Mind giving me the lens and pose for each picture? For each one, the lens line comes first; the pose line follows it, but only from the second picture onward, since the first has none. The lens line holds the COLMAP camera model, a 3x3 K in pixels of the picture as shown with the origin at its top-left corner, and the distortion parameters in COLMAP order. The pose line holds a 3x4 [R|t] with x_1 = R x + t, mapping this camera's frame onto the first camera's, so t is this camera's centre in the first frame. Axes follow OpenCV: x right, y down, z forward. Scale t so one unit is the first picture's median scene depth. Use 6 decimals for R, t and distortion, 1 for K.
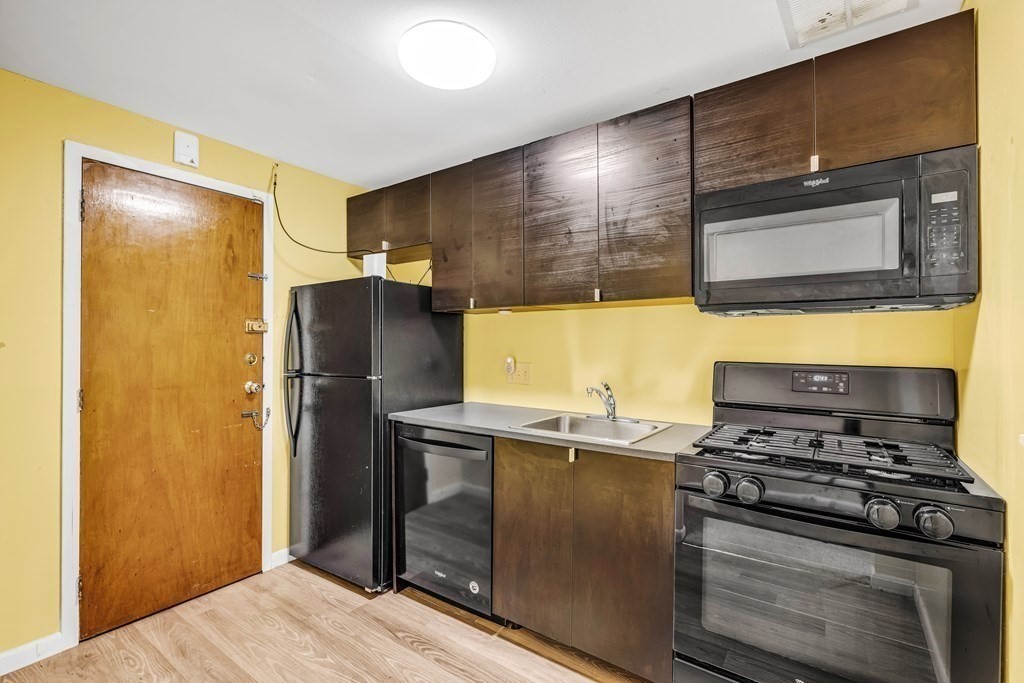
lens RADIAL K [[455.8, 0, 517.9], [0, 455.8, 340.9], [0, 0, 1]] dist [0.000955, -0.000147]
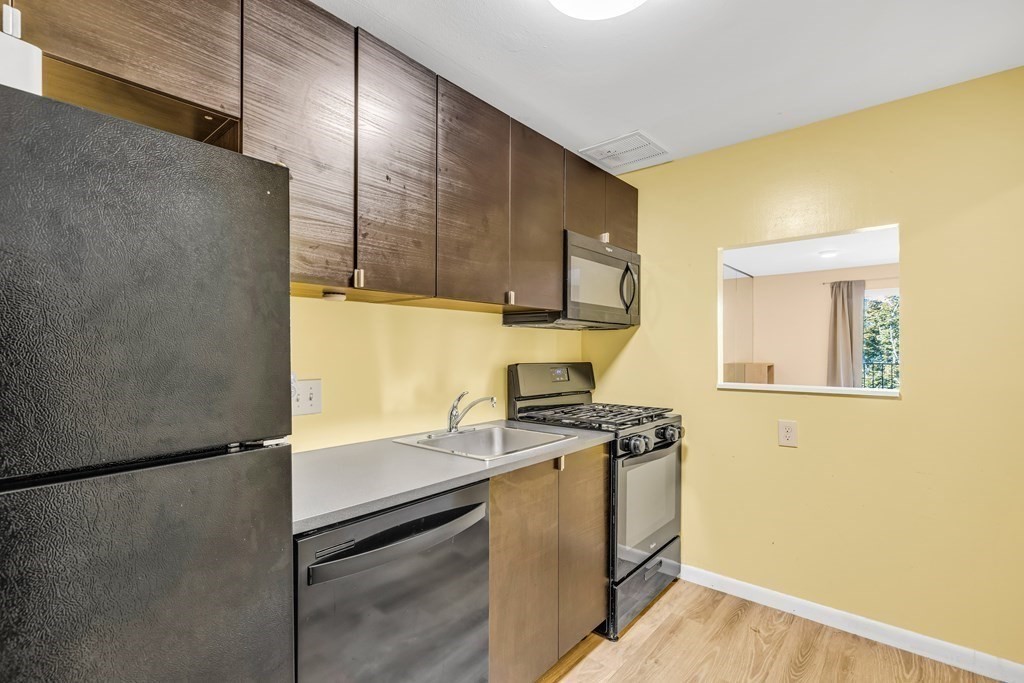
lens RADIAL K [[455.8, 0, 517.9], [0, 455.8, 340.9], [0, 0, 1]] dist [0.000955, -0.000147]
pose [[0.116957, 0.013599, 0.993044, -0.773800], [-0.012665, 0.999845, -0.012200, 0.001158], [-0.993056, -0.011150, 0.117111, 0.879825]]
